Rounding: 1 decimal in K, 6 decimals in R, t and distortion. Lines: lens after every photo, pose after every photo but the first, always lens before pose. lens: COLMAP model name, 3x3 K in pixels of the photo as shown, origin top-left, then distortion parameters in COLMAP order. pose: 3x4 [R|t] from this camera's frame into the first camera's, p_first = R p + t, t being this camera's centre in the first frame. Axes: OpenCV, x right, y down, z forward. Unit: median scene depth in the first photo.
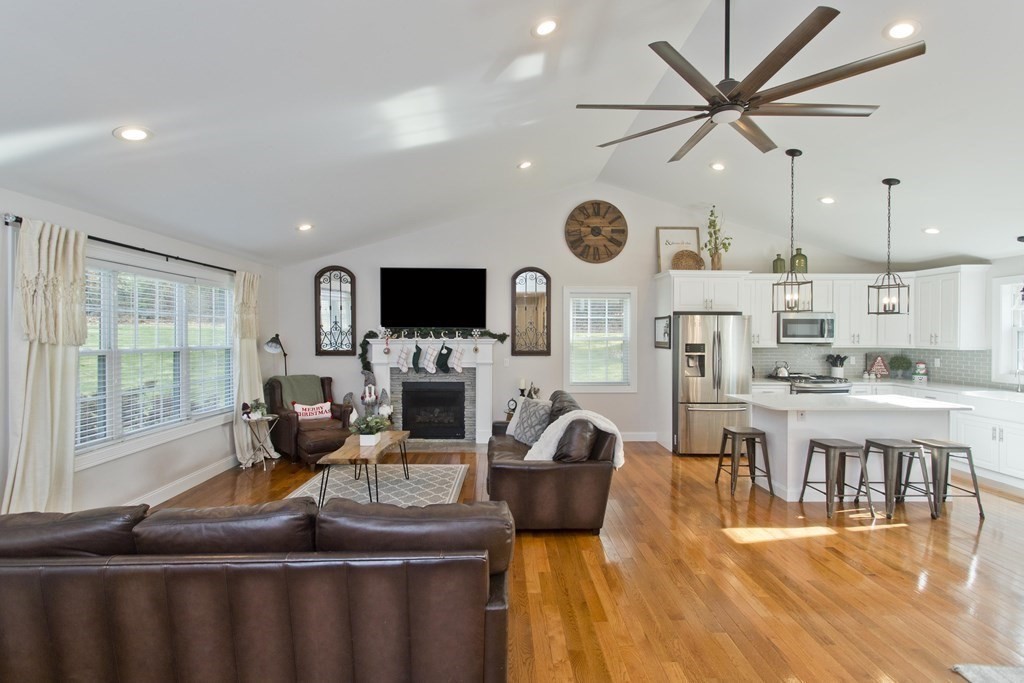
lens RADIAL K [[474.8, 0, 512.7], [0, 474.8, 334.4], [0, 0, 1]] dist [0.001488, 0.000486]
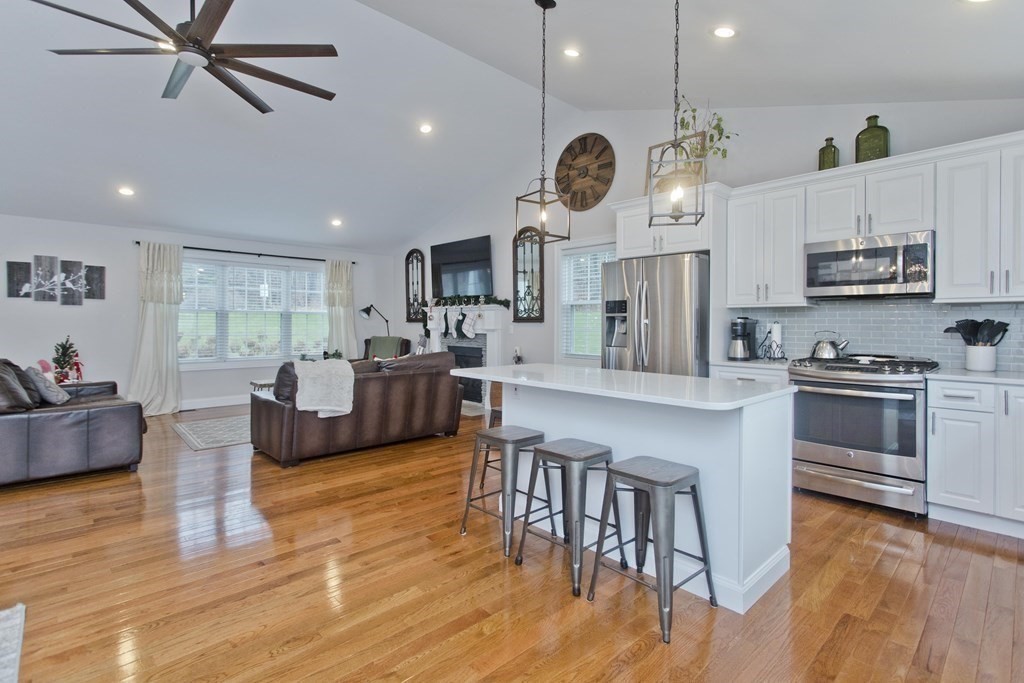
lens RADIAL K [[490.2, 0, 500.9], [0, 490.2, 334.7], [0, 0, 1]] dist [0.003302, 0.000942]
pose [[0.660595, 0.018518, -0.750514, 0.759695], [-0.004815, 0.999780, 0.020430, 0.051945], [0.750727, -0.009883, 0.660539, 0.338150]]
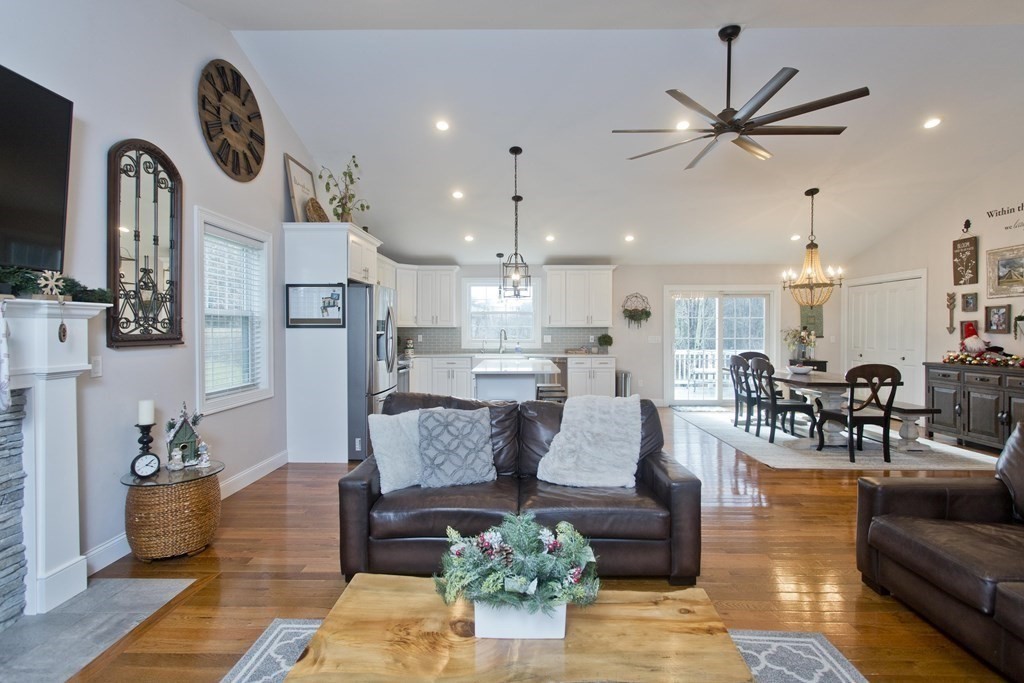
lens RADIAL K [[490.2, 0, 500.9], [0, 490.2, 334.7], [0, 0, 1]] dist [0.003302, 0.000942]
pose [[0.053758, -0.014138, 0.998454, -0.413696], [0.001966, 0.999899, 0.014053, 0.029744], [-0.998552, 0.001207, 0.053781, 0.680444]]
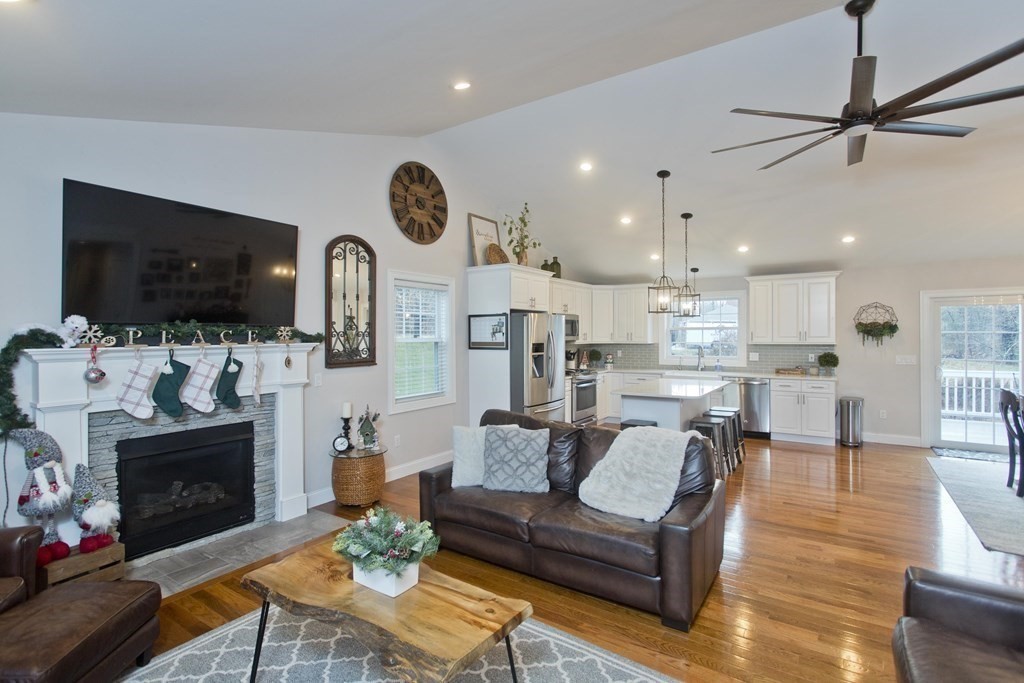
lens RADIAL K [[480.3, 0, 500.4], [0, 480.3, 336.4], [0, 0, 1]] dist [0.001979, 0.000758]
pose [[0.586327, -0.008794, 0.810027, -0.407665], [0.009329, 0.999948, 0.004103, 0.000873], [-0.810021, 0.005151, 0.586378, 0.448666]]
